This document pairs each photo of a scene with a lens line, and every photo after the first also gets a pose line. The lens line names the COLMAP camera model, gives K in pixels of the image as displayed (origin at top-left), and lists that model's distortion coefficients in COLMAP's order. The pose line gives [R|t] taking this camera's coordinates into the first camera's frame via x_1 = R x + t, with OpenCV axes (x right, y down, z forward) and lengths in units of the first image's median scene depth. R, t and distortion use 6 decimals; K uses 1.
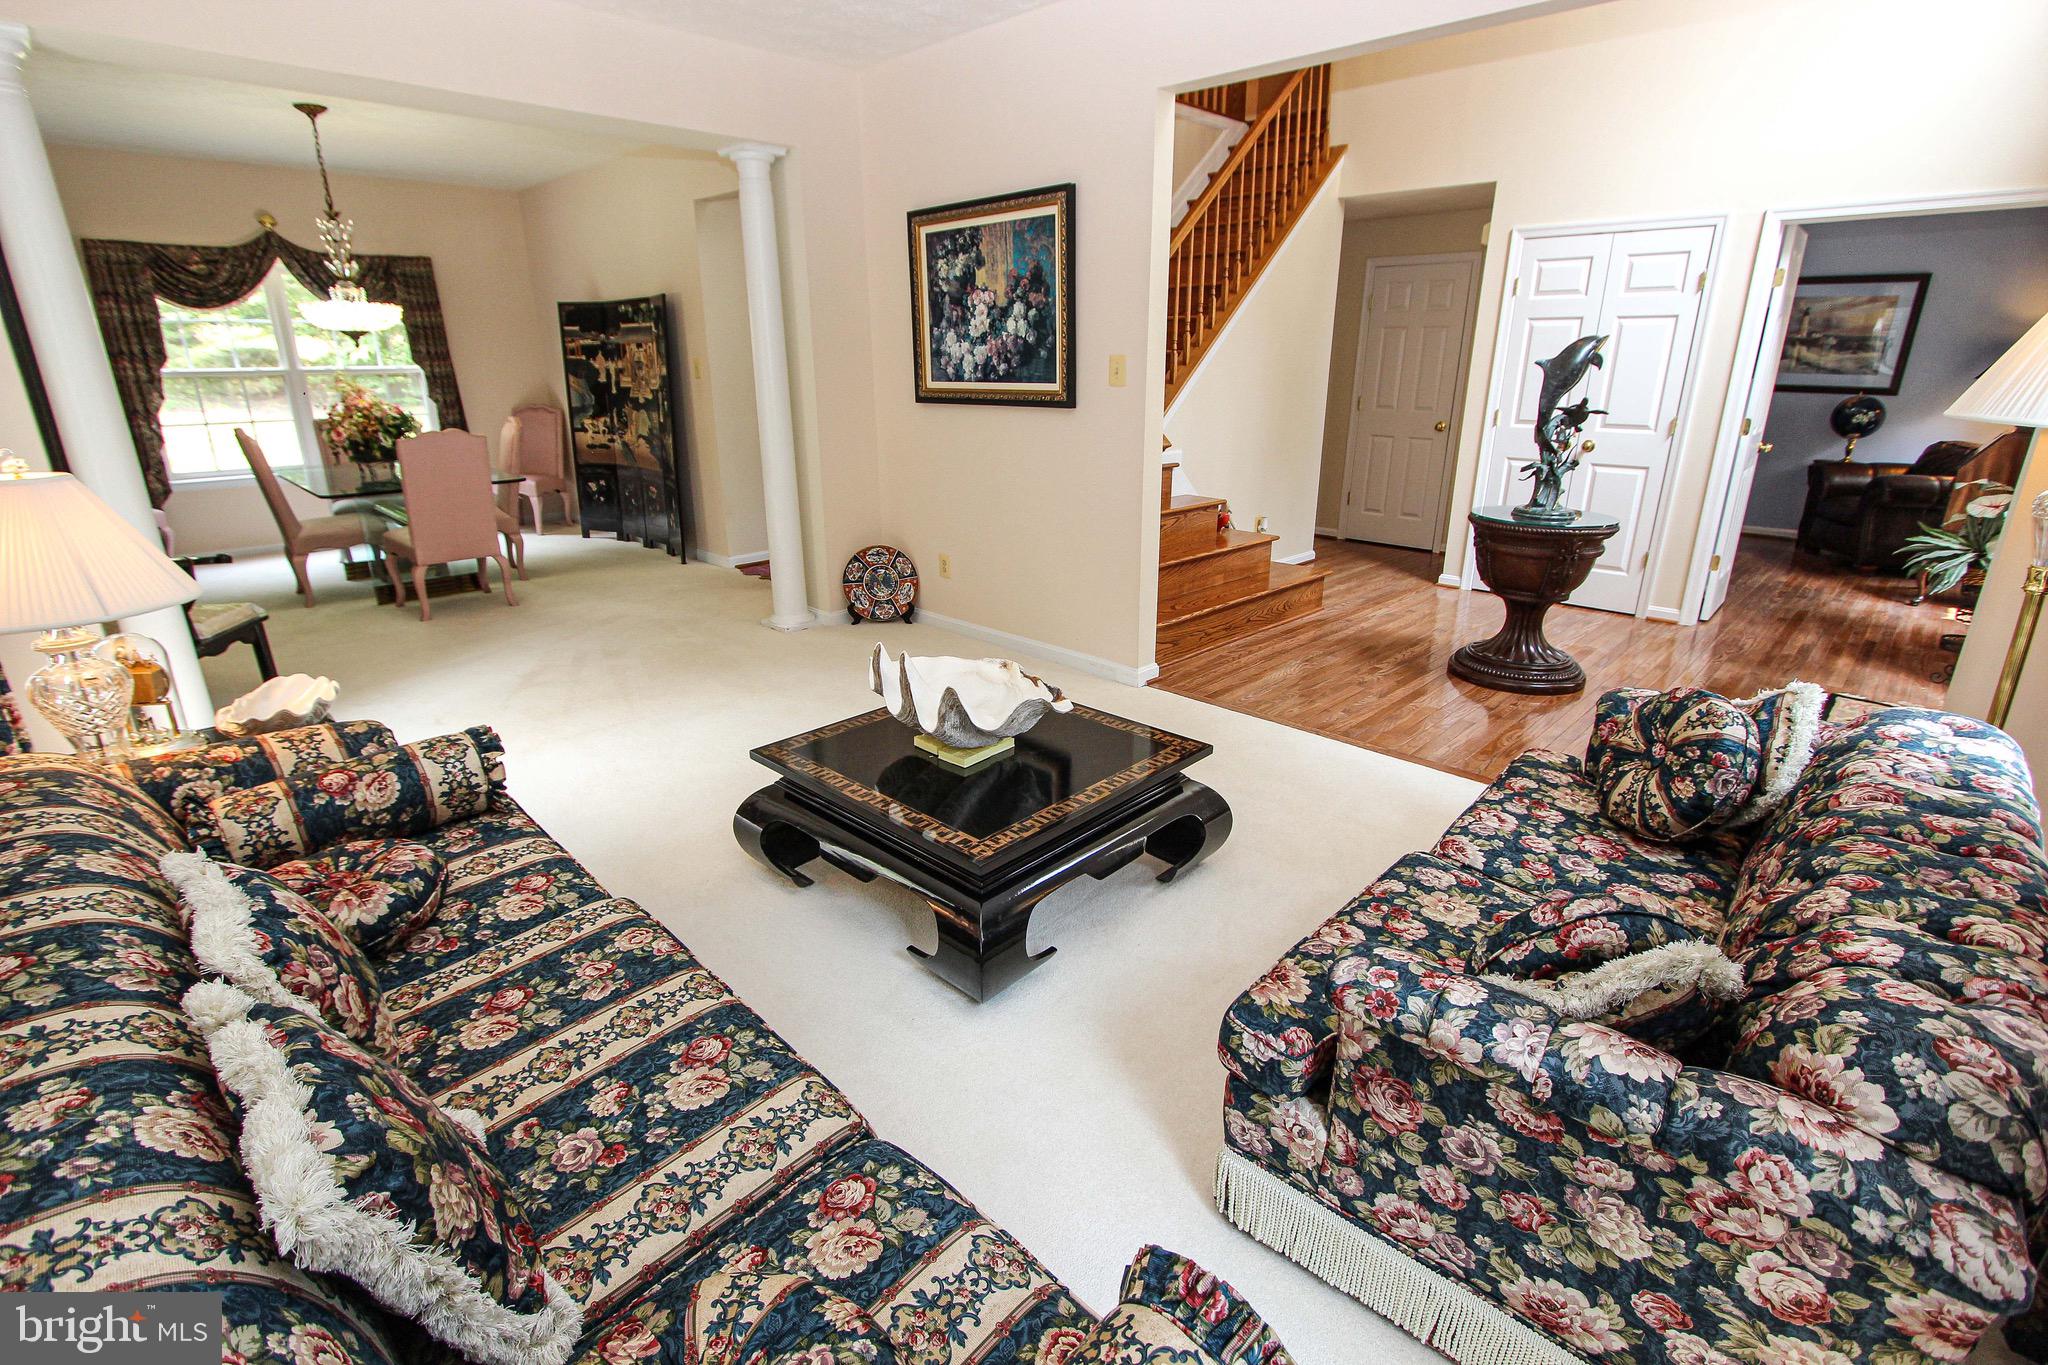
lens RADIAL K [[949.9, 0, 1018.2], [0, 949.9, 674.3], [0, 0, 1]] dist [-0.019930, 0.003069]
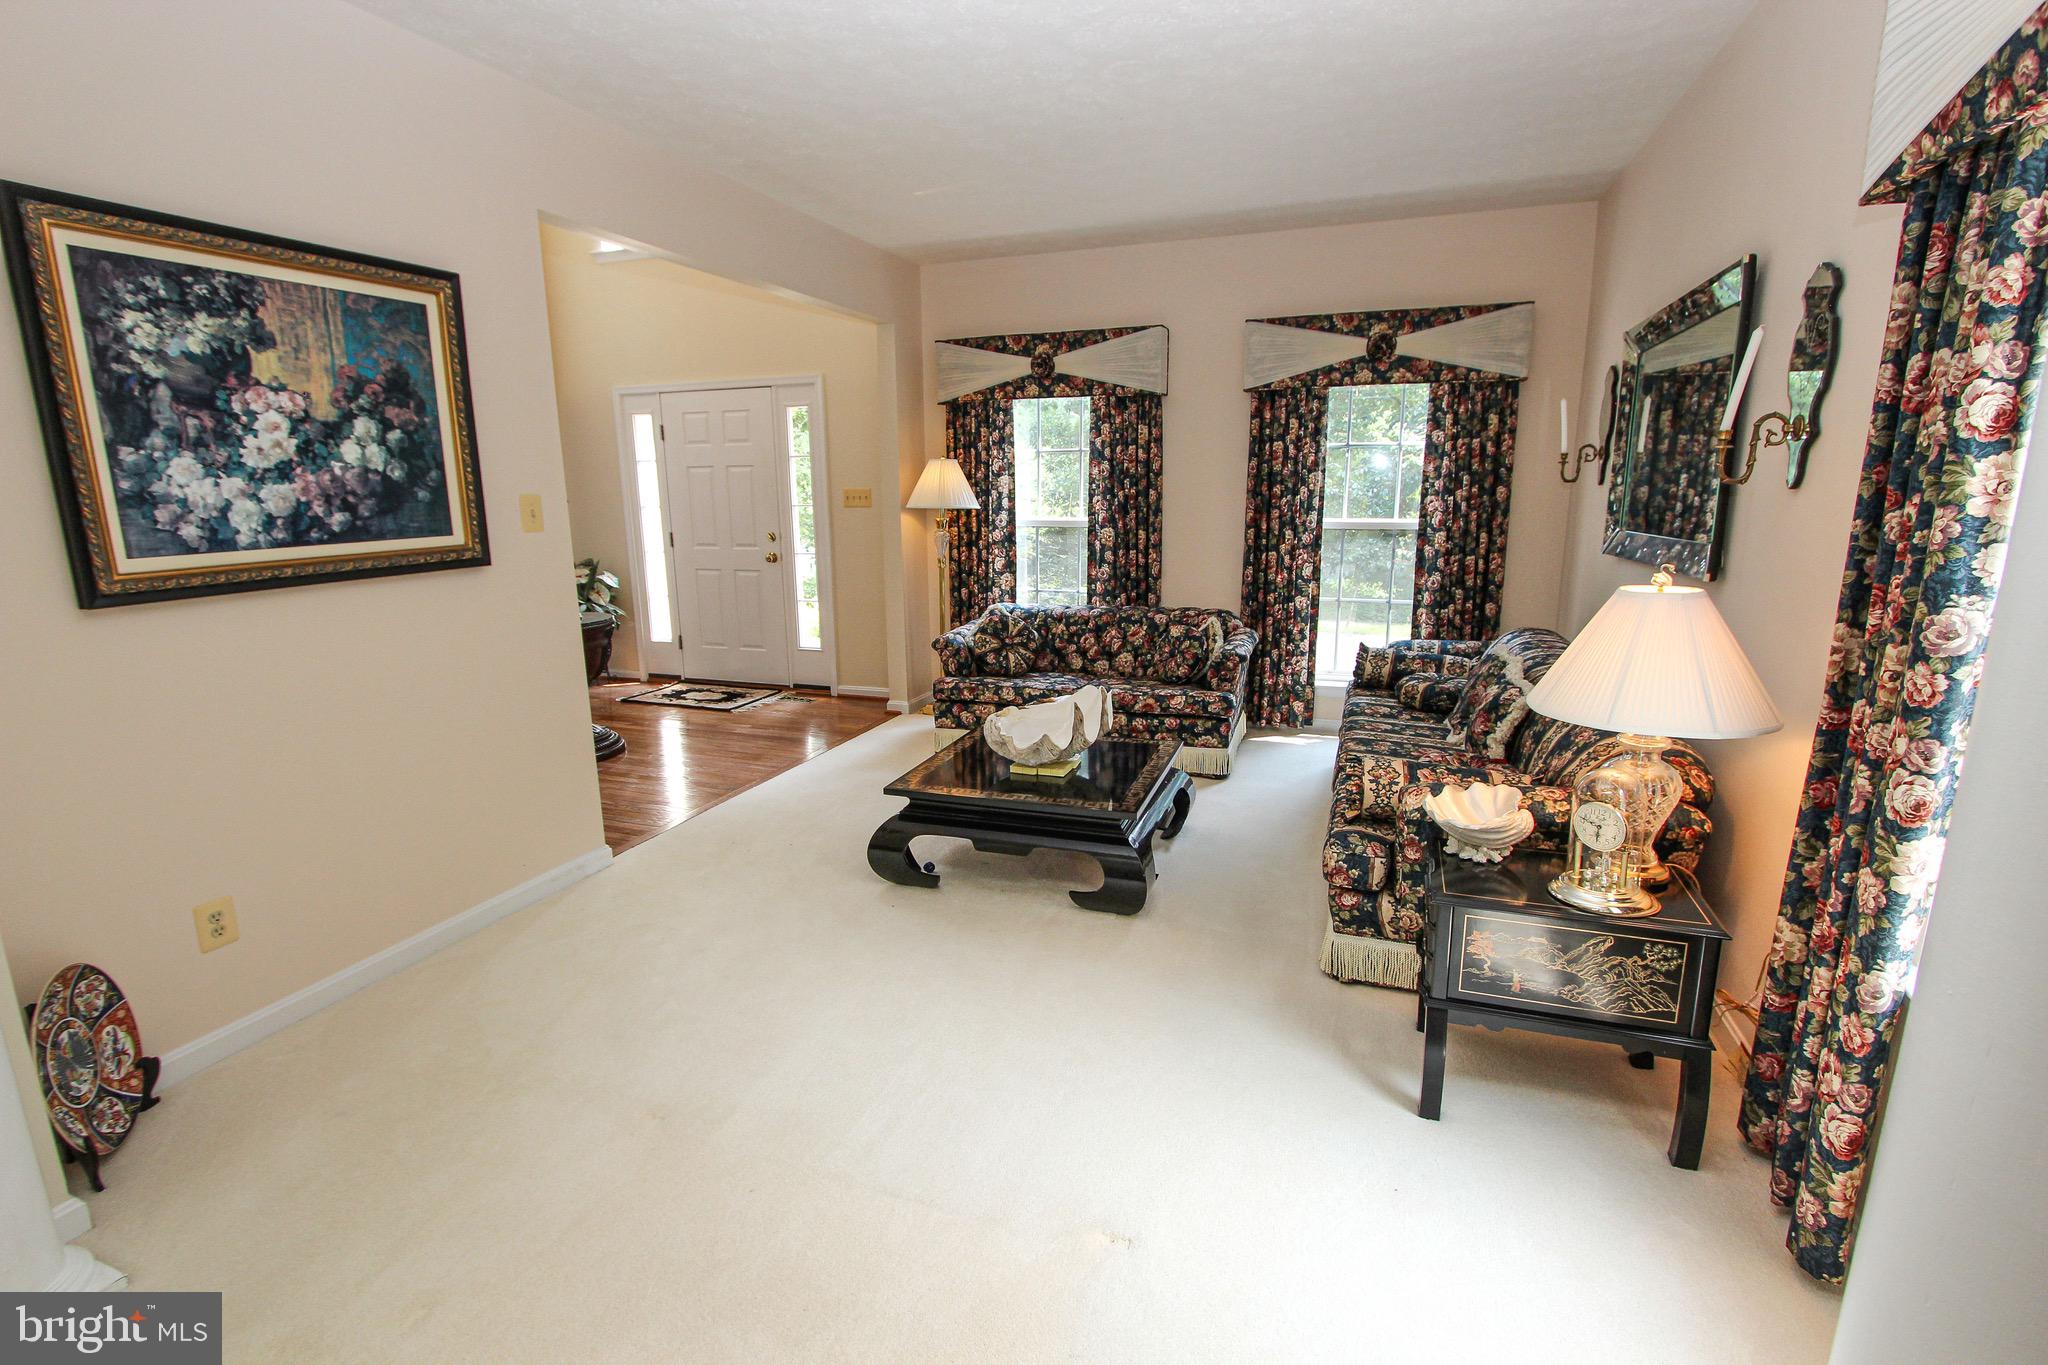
lens RADIAL K [[949.9, 0, 1011.0], [0, 949.9, 674.4], [0, 0, 1]] dist [-0.019930, 0.003069]
pose [[-0.411684, -0.176042, 0.894162, -0.729606], [0.302718, 0.899037, 0.316377, -0.289224], [-0.859580, 0.400926, -0.316828, 0.846531]]
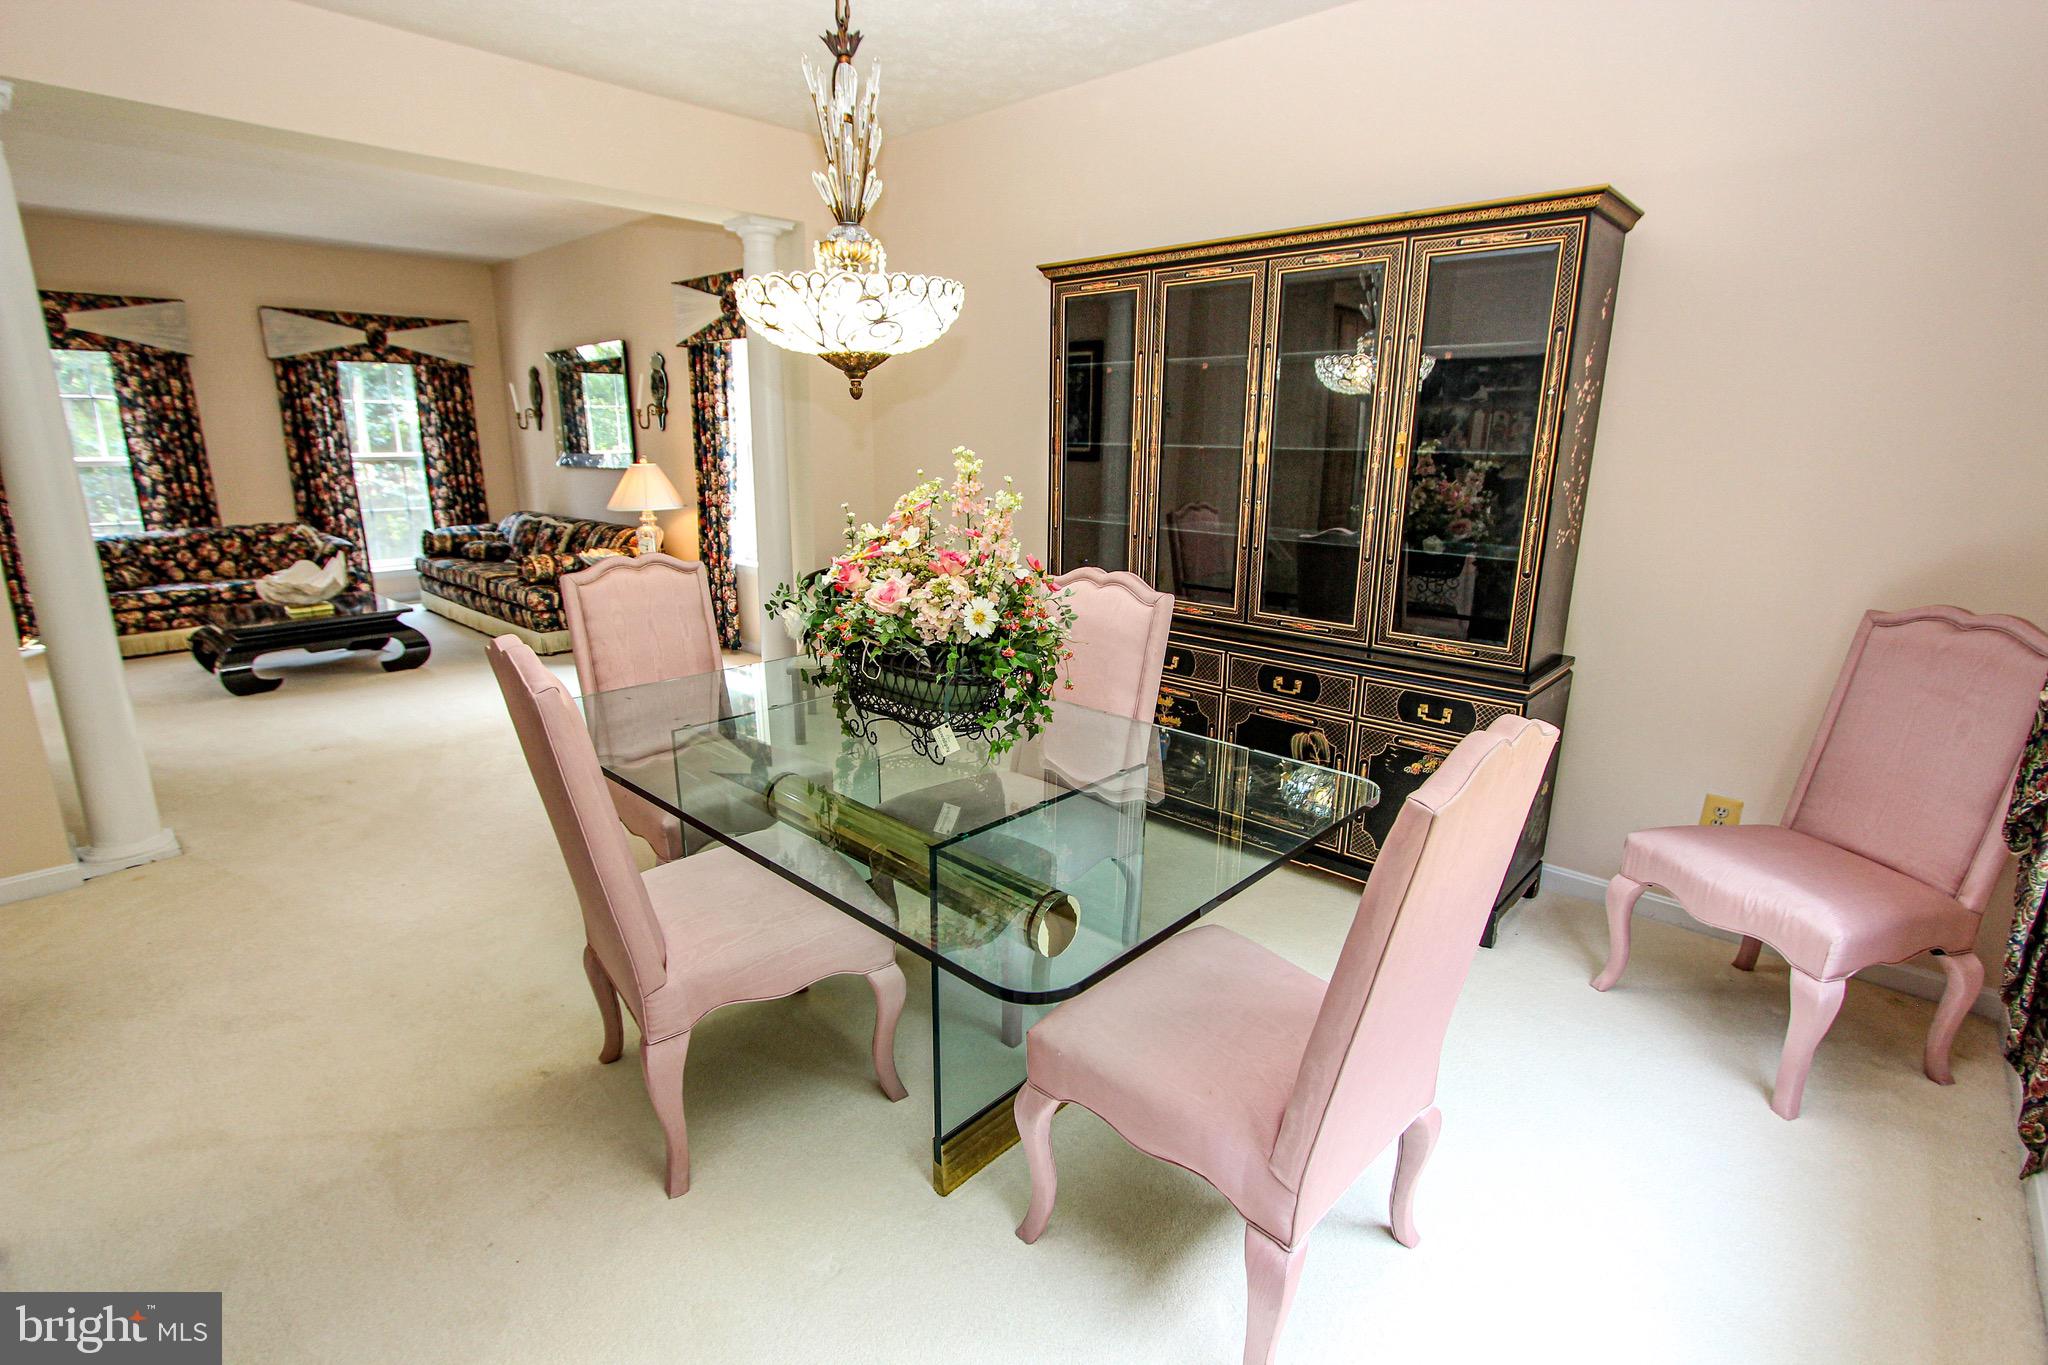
lens RADIAL K [[949.9, 0, 1034.7], [0, 949.9, 664.5], [0, 0, 1]] dist [-0.019930, 0.003069]
pose [[-0.998928, 0.004298, -0.046086, -0.926090], [-0.021164, 0.843075, 0.537379, -0.566996], [0.041163, 0.537778, -0.842081, 1.679080]]
